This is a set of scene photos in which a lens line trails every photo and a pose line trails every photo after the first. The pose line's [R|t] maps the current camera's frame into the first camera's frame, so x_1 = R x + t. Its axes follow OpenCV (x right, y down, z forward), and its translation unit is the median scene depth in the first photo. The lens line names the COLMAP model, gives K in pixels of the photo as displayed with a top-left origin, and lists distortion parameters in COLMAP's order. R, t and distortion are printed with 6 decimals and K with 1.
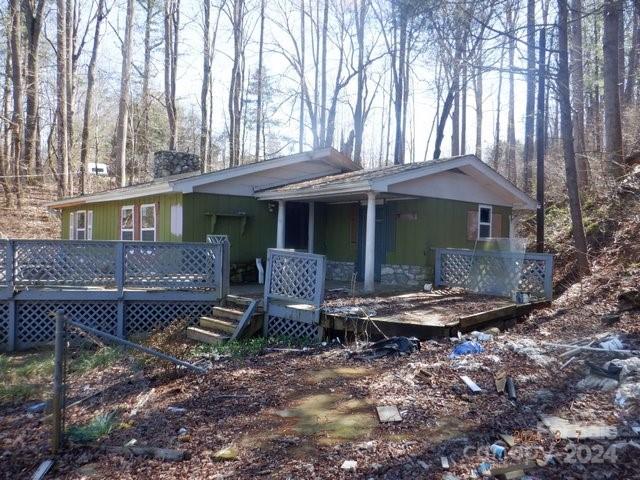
lens RADIAL K [[560.9, 0, 320.0], [0, 560.9, 240.0], [0, 0, 1]] dist [-0.001019, -0.009688]
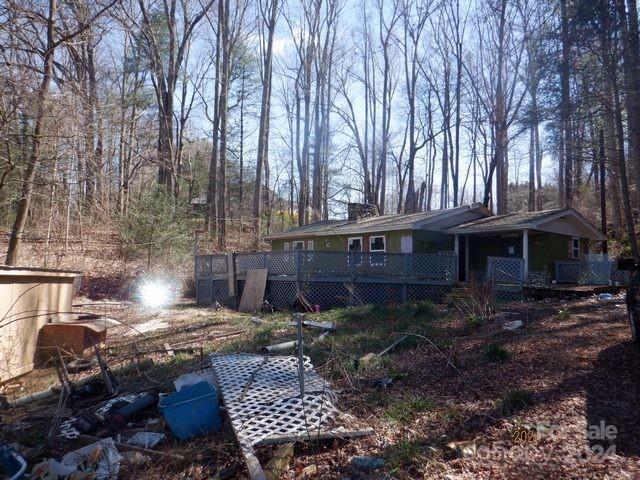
lens RADIAL K [[560.9, 0, 320.0], [0, 560.9, 240.0], [0, 0, 1]] dist [-0.001019, -0.009688]
pose [[0.999949, 0.004287, -0.009113, -0.465724], [-0.004941, 0.997319, -0.073011, 0.073510], [0.008775, 0.073053, 0.997289, -0.691427]]
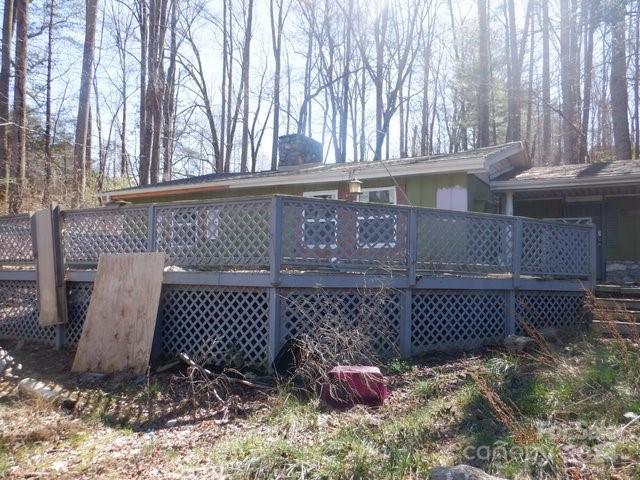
lens RADIAL K [[560.9, 0, 320.0], [0, 560.9, 240.0], [0, 0, 1]] dist [-0.001019, -0.009688]
pose [[0.950155, 0.019557, 0.311163, -0.641368], [-0.002959, 0.998551, -0.053725, 0.059123], [-0.311763, 0.050126, 0.948837, 0.234262]]
